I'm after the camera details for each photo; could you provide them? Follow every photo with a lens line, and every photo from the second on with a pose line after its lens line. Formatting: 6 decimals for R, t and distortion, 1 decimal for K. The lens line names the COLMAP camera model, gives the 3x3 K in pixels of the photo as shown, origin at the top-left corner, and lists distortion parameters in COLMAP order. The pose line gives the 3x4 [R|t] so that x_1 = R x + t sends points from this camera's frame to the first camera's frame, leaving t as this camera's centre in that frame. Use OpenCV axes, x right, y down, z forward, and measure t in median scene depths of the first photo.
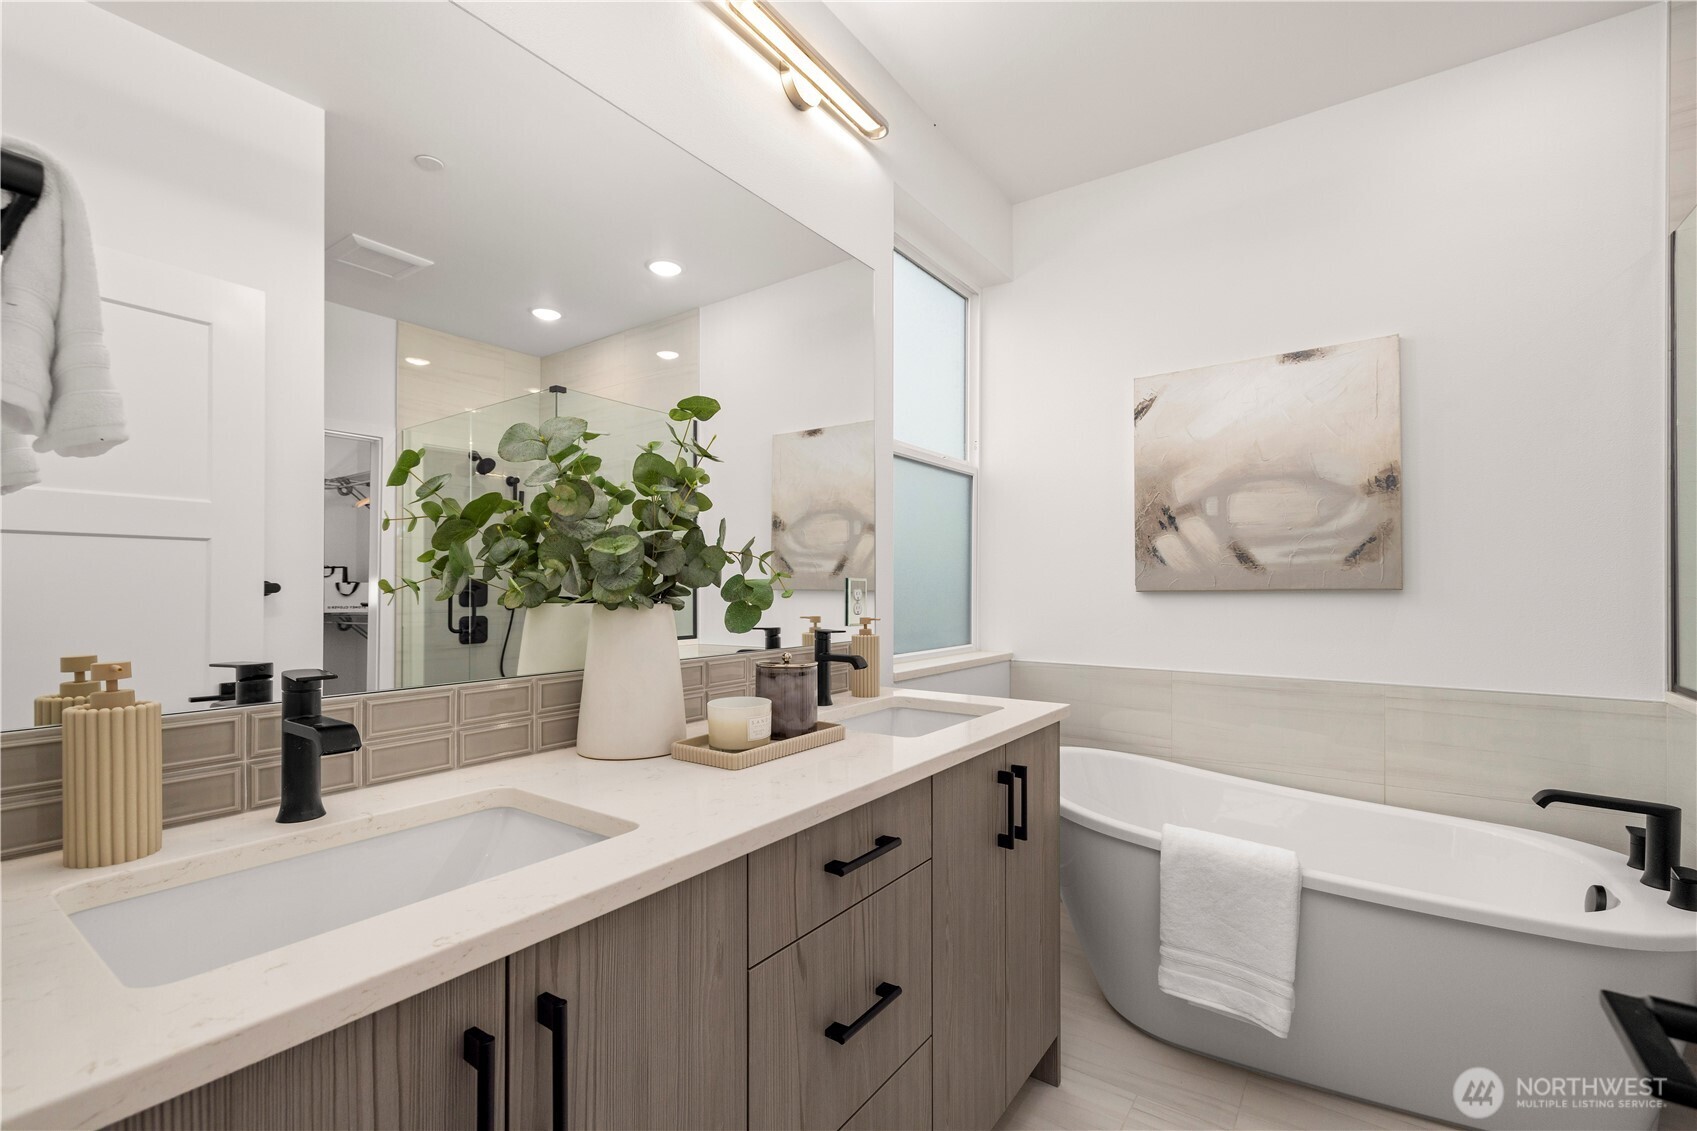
lens RADIAL K [[731.3, 0, 853.4], [0, 731.3, 588.5], [0, 0, 1]] dist [-0.000039, 0.000159]
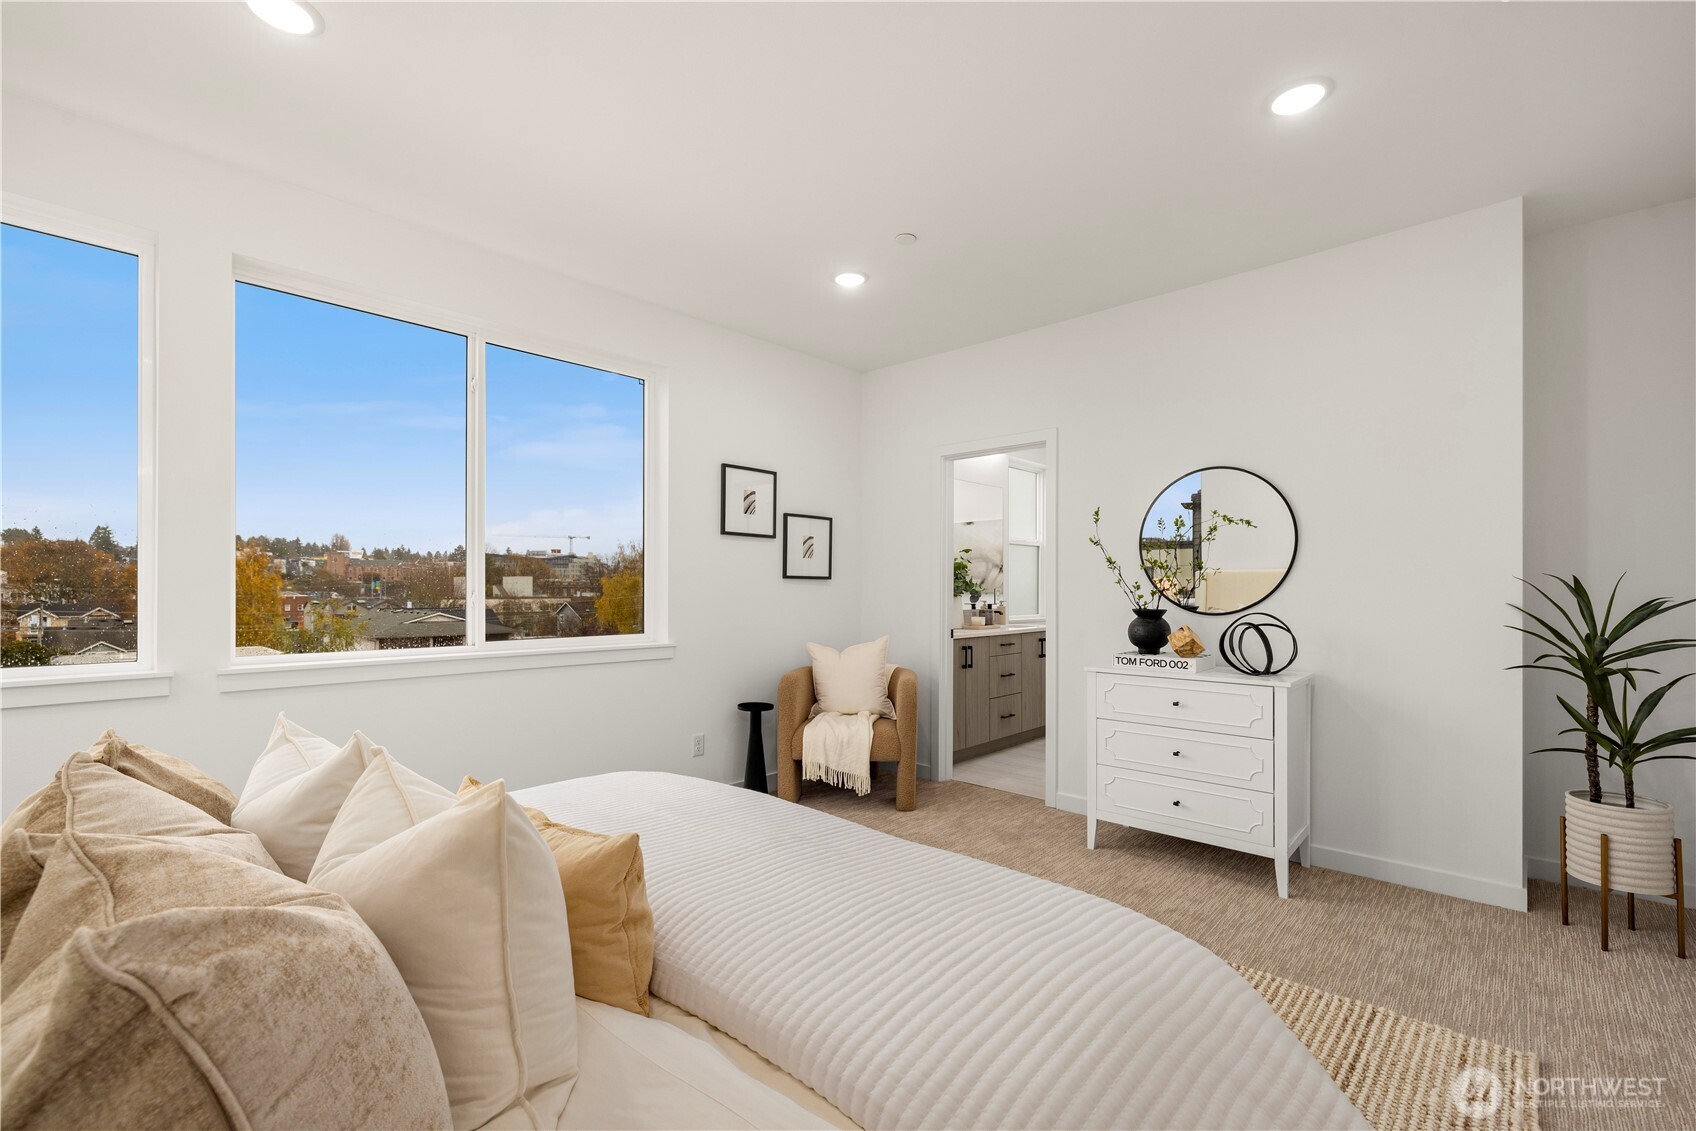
lens RADIAL K [[730.9, 0, 852.9], [0, 730.9, 588.5], [0, 0, 1]] dist [-0.000039, 0.000159]
pose [[0.991713, 0.000768, -0.128472, -0.194125], [-0.001150, 0.999995, -0.002897, -0.006299], [0.128469, 0.003021, 0.991709, -2.052836]]
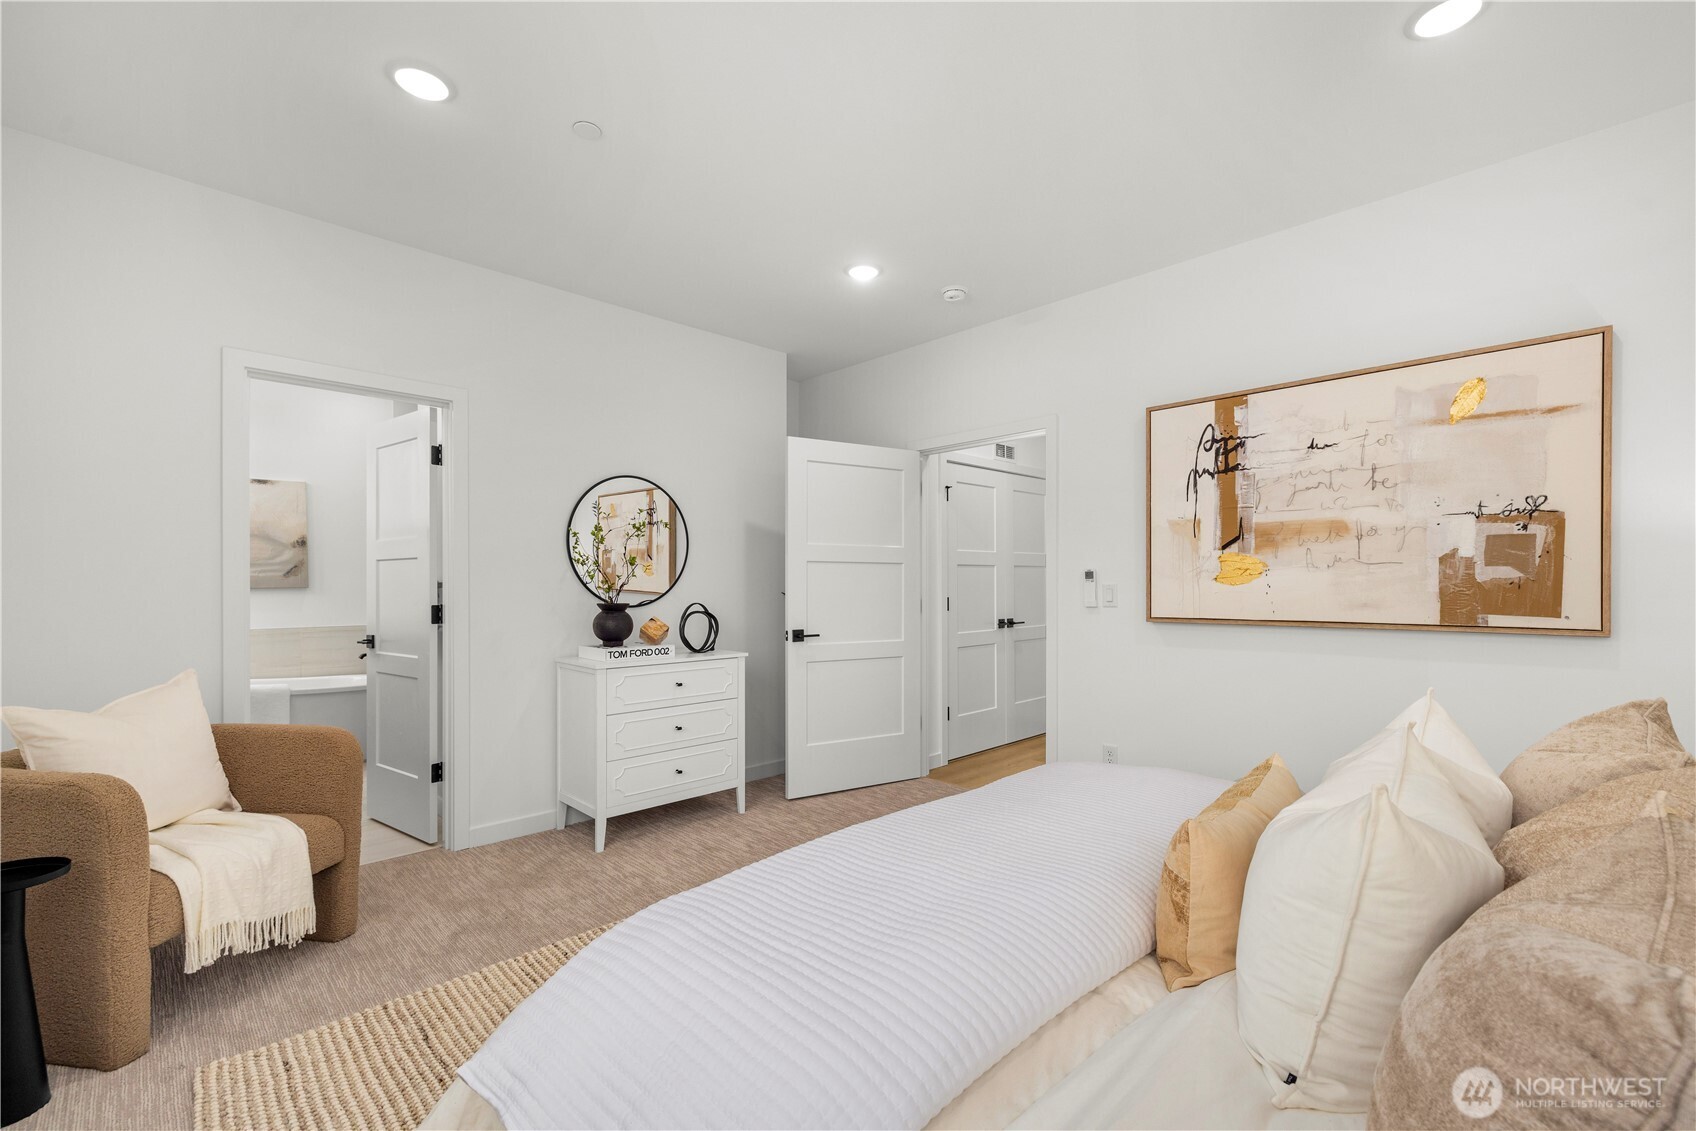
lens RADIAL K [[730.9, 0, 852.9], [0, 730.9, 588.5], [0, 0, 1]] dist [-0.000039, 0.000159]
pose [[0.164955, -0.006542, 0.986279, -1.330696], [0.000973, 0.999979, 0.006470, -0.009862], [-0.986301, -0.000108, 0.164958, -1.173494]]
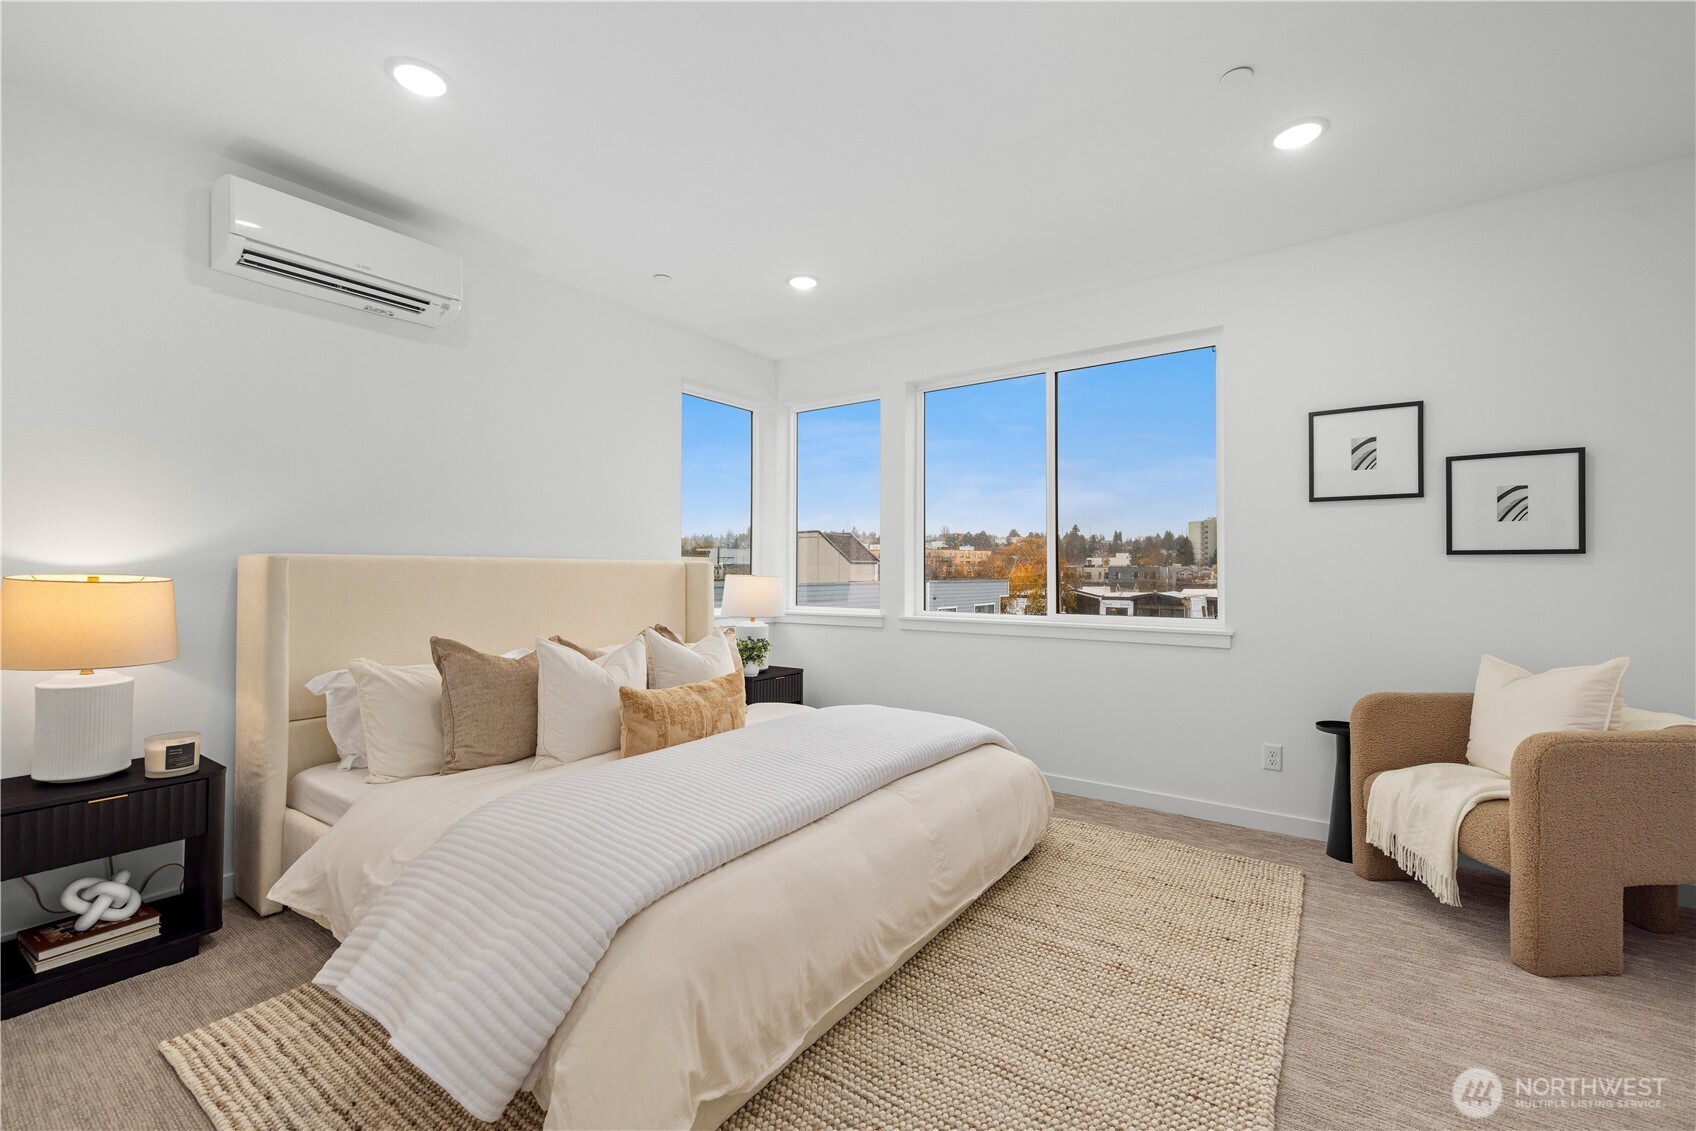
lens RADIAL K [[729.3, 0, 848.0], [0, 729.3, 565.5], [0, 0, 1]] dist [0.001370, 0.000050]
pose [[0.002621, 0.000323, -0.999997, 0.742566], [0.004466, 0.999990, 0.000335, -0.026232], [0.999987, -0.004467, 0.002620, -1.158536]]
